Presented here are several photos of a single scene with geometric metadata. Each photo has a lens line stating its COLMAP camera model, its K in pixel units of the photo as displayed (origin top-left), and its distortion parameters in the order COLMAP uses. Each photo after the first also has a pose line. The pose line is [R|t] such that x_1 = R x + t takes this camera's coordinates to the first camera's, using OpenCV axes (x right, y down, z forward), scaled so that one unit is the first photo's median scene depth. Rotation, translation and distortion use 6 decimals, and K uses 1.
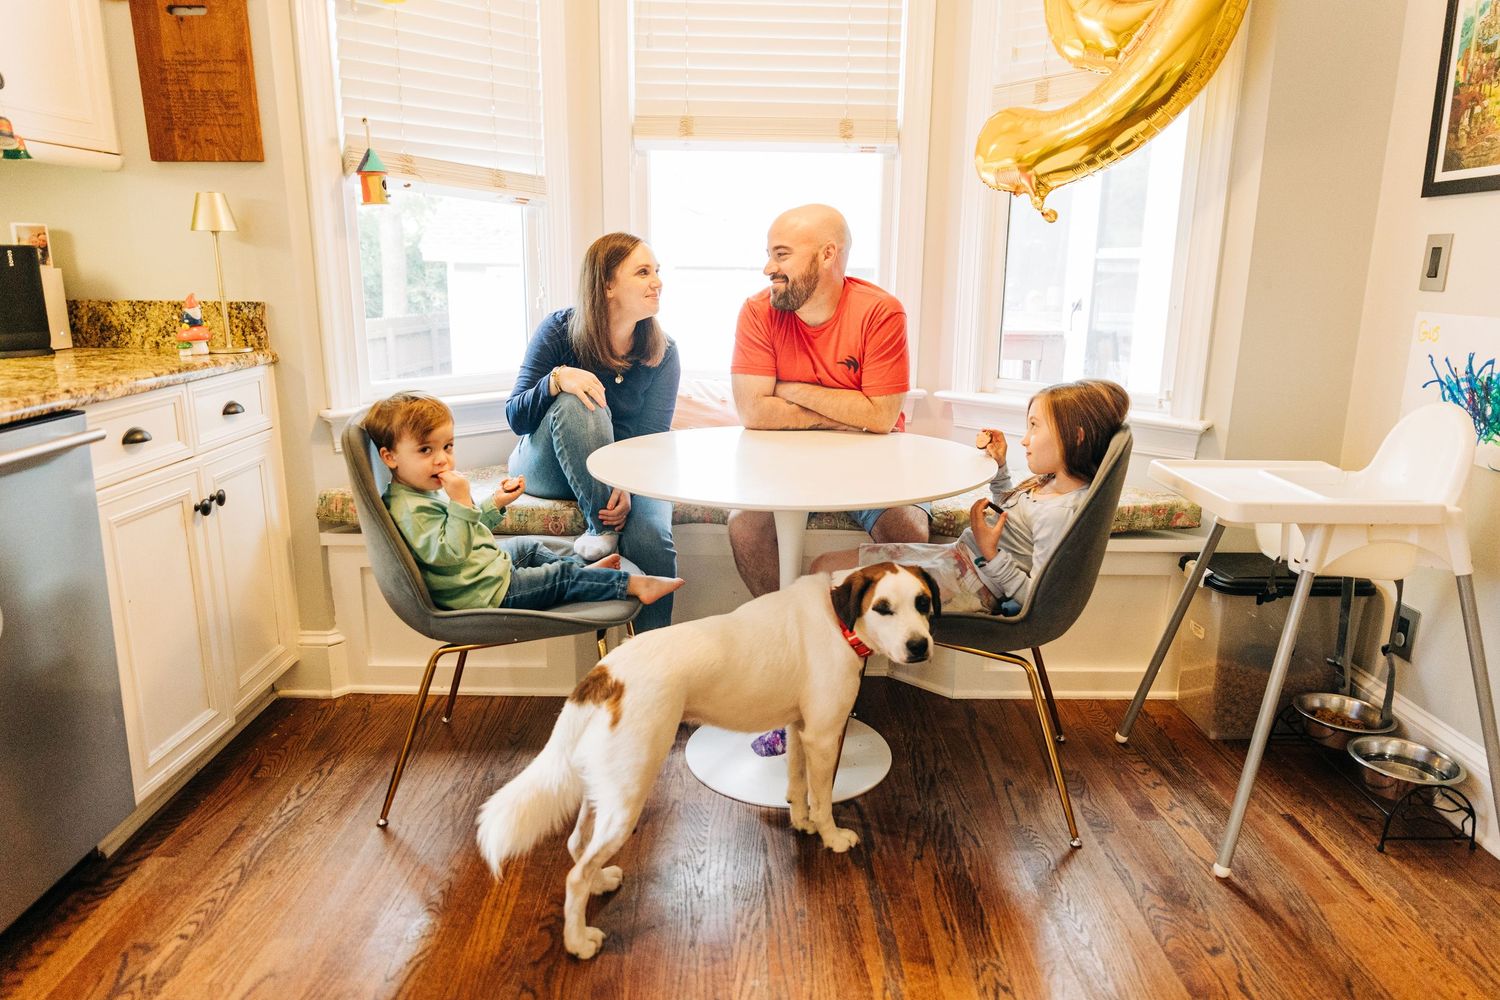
lens RADIAL K [[995.7, 0, 757.2], [0, 995.7, 507.0], [0, 0, 1]] dist [0.000168, -0.002203]
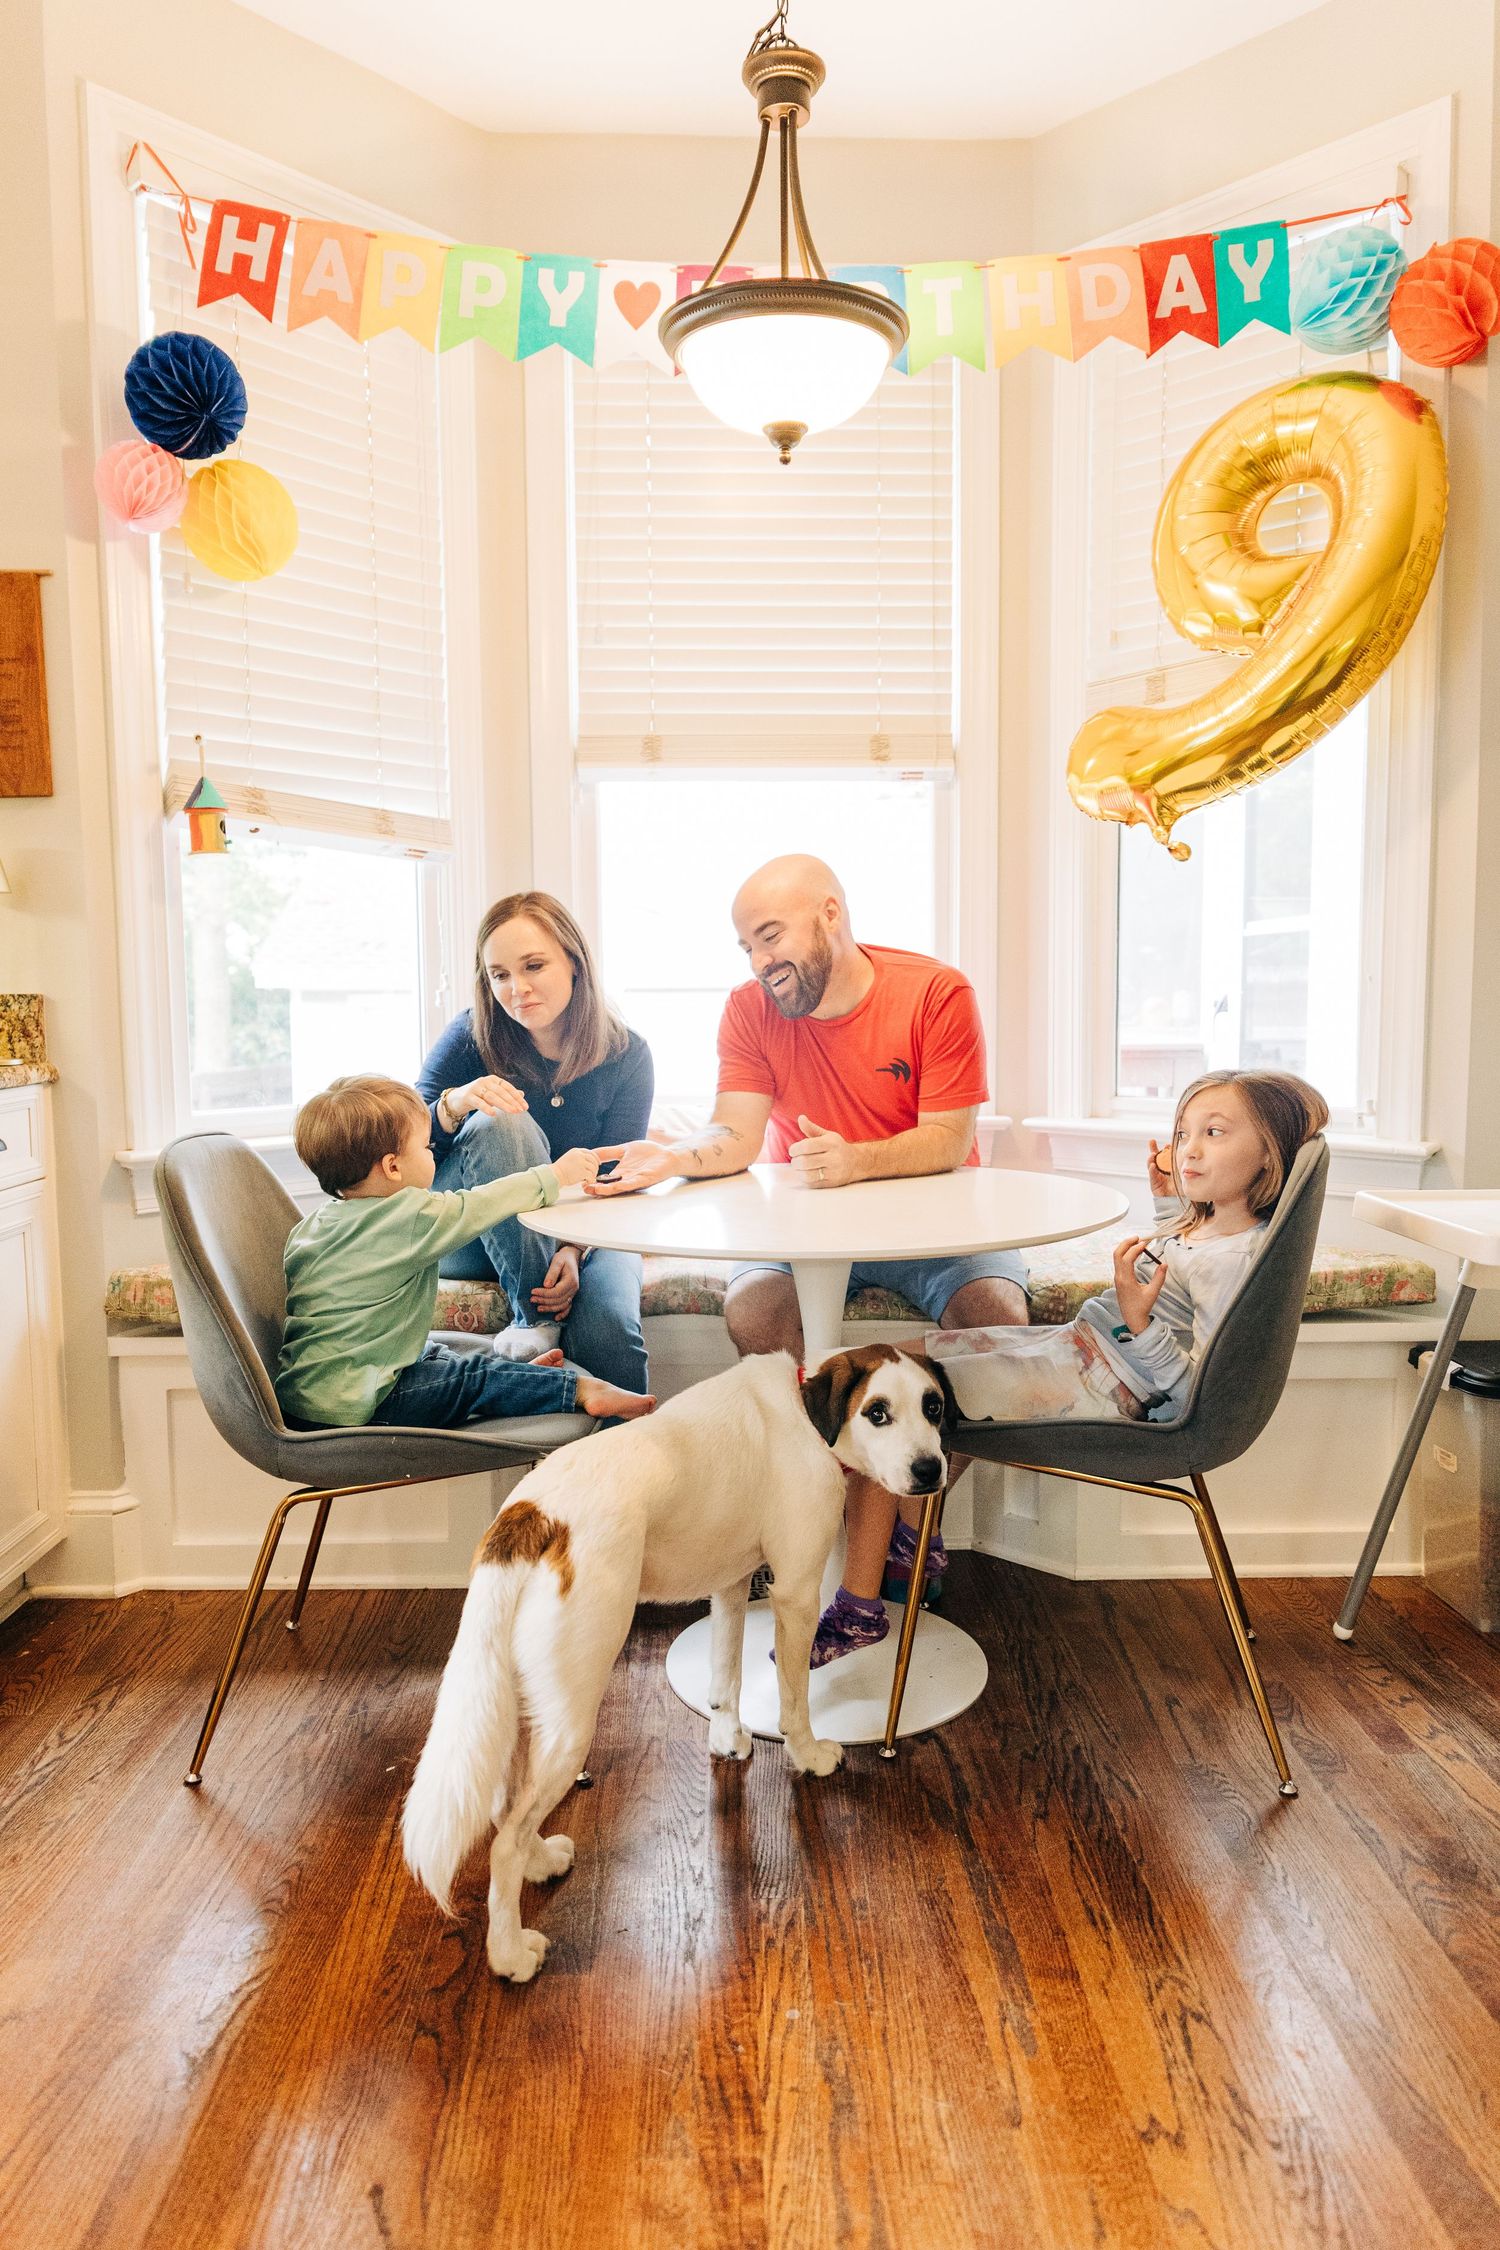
lens RADIAL K [[1493.6, 0, 744.6], [0, 1493.6, 1128.3], [0, 0, 1]] dist [0.000168, -0.002203]
pose [[0.999785, -0.020715, 0.001069, -0.014852], [0.020643, 0.988633, -0.148924, 0.047588], [0.002028, 0.148914, 0.988848, -0.001425]]
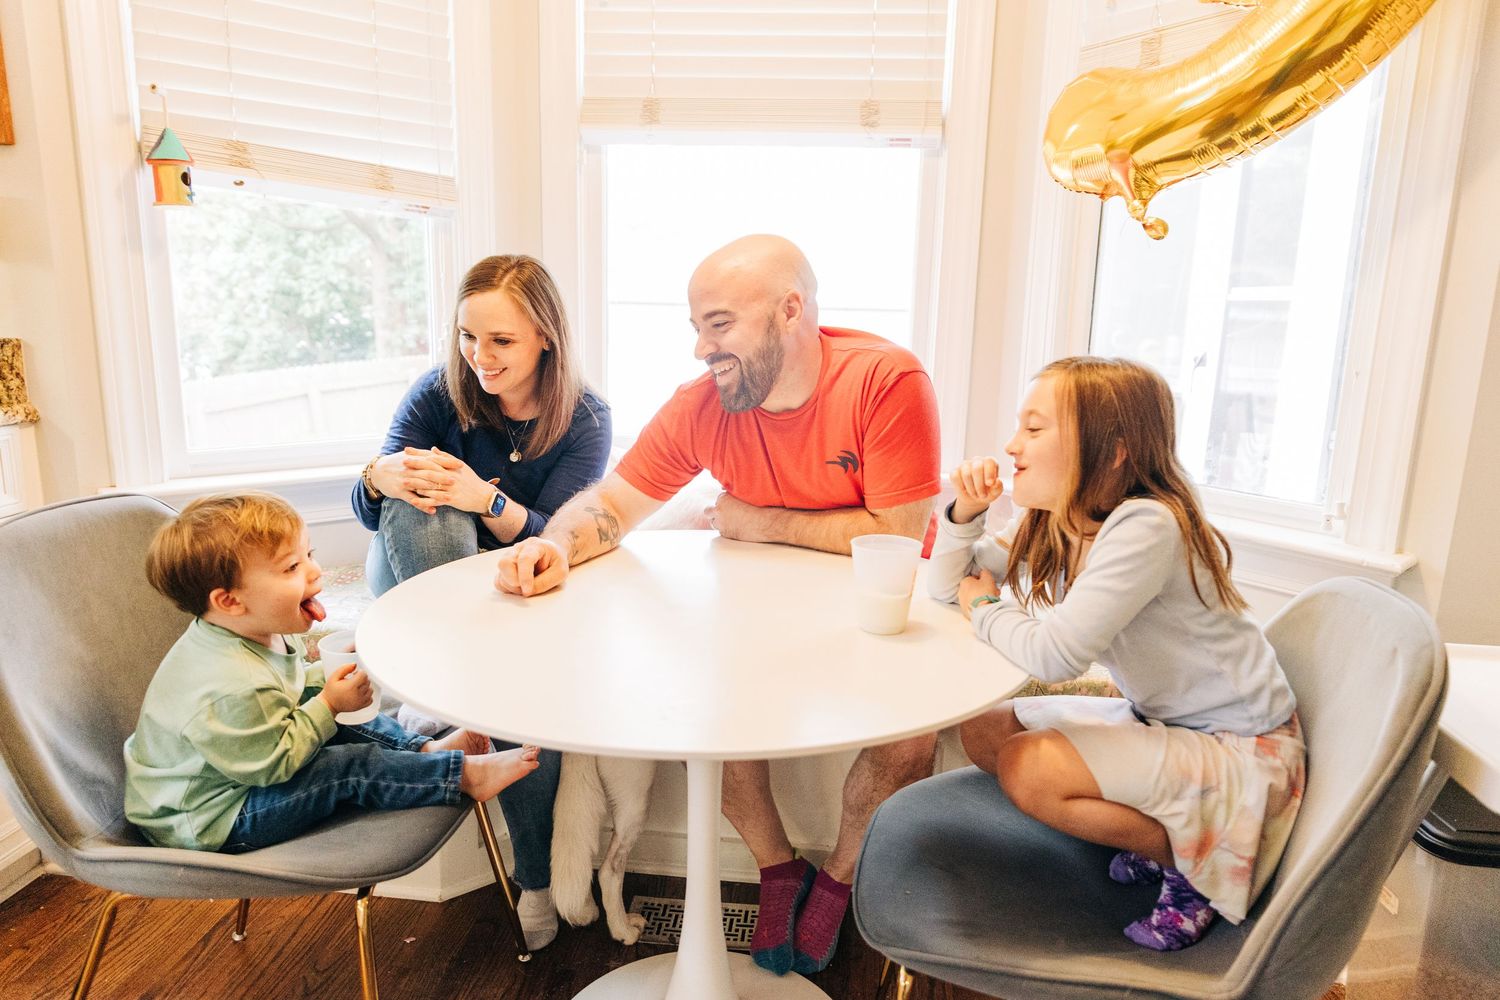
lens RADIAL K [[995.7, 0, 748.7], [0, 995.7, 506.6], [0, 0, 1]] dist [0.000168, -0.002203]
pose [[0.992577, 0.038976, -0.115200, 0.115750], [-0.043494, 0.998369, -0.036974, -0.079583], [0.113571, 0.041711, 0.992654, 0.344490]]
